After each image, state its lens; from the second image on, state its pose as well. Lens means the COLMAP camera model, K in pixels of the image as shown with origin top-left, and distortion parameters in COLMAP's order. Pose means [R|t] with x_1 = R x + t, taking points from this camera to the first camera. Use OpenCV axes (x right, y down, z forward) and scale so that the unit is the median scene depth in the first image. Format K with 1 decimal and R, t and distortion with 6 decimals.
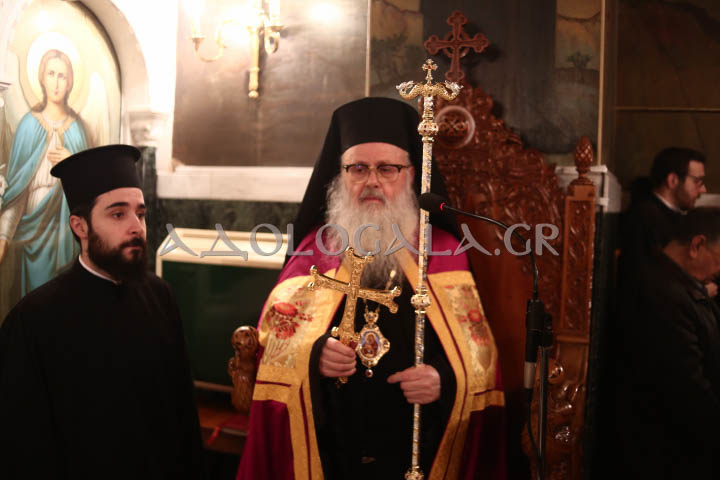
lens RADIAL K [[723.6, 0, 360.0], [0, 723.6, 240.0], [0, 0, 1]] dist [-0.116031, 0.021980]
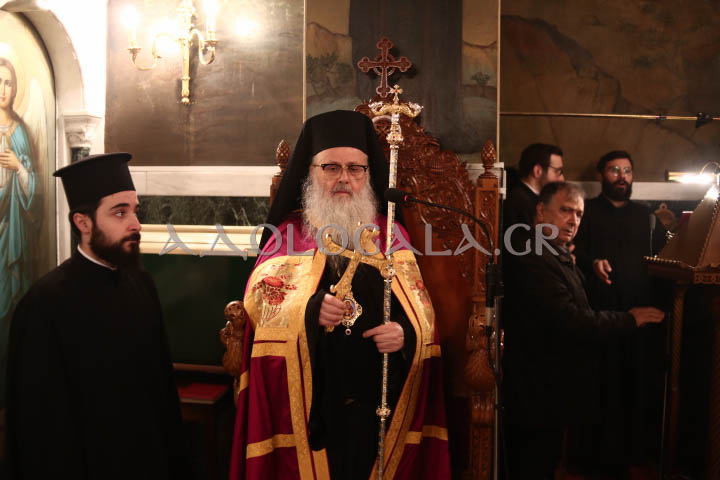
lens RADIAL K [[726.5, 0, 361.0], [0, 726.5, 232.1], [0, 0, 1]] dist [-0.115692, 0.024867]
pose [[0.975180, -0.032558, 0.219008, -0.169707], [0.032020, 0.999469, 0.006005, 0.003322], [-0.219087, 0.001157, 0.975705, -0.178782]]
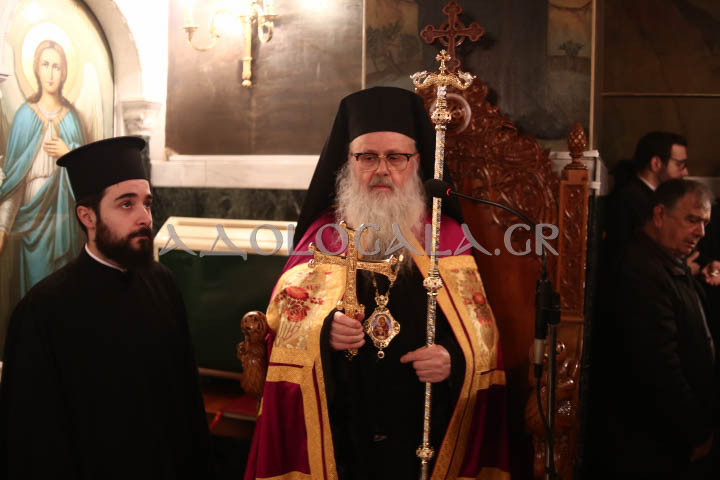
lens RADIAL K [[723.6, 0, 360.0], [0, 723.6, 240.0], [0, 0, 1]] dist [-0.116031, 0.021980]
pose [[0.999375, -0.014363, 0.032295, -0.031620], [0.013745, 0.999719, 0.019287, 0.000778], [-0.032563, -0.018831, 0.999292, -0.022564]]
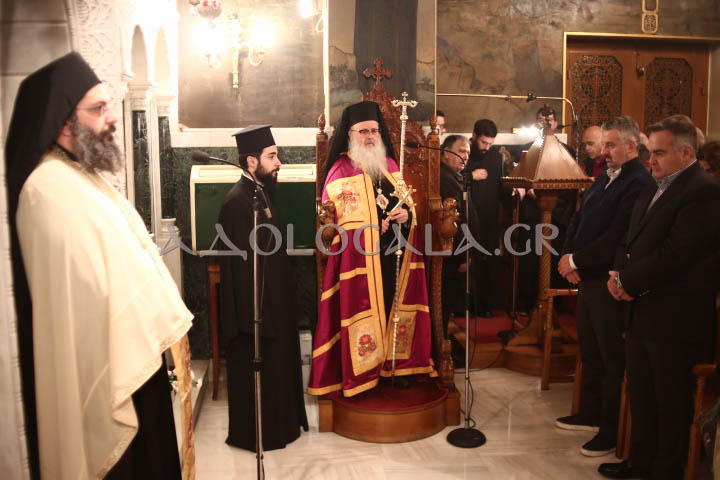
lens RADIAL K [[723.6, 0, 360.0], [0, 723.6, 240.0], [0, 0, 1]] dist [-0.116031, 0.021980]
pose [[0.878454, -0.099825, 0.467283, -0.938631], [0.057066, 0.992852, 0.104822, 0.005262], [-0.474407, -0.065416, 0.877872, -0.902761]]
